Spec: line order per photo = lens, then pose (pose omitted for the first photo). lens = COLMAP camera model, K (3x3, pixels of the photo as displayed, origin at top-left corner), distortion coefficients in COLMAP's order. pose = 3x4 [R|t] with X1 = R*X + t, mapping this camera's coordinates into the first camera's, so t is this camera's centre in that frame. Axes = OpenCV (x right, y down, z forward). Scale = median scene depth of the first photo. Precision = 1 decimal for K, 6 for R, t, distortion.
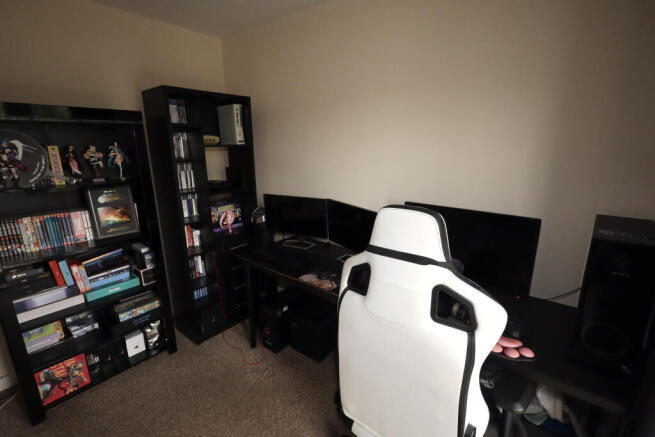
lens RADIAL K [[299.6, 0, 327.5], [0, 299.6, 216.7], [0, 0, 1]] dist [-0.000833, -0.001362]
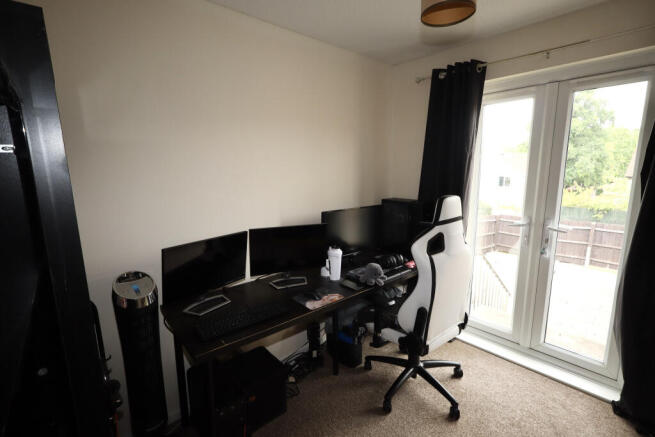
lens RADIAL K [[299.6, 0, 327.7], [0, 299.6, 218.8], [0, 0, 1]] dist [-0.000833, -0.001362]
pose [[0.167293, -0.161903, 0.972523, -0.936572], [0.241026, 0.963209, 0.118891, -0.160633], [-0.955991, 0.214513, 0.200161, 0.709716]]
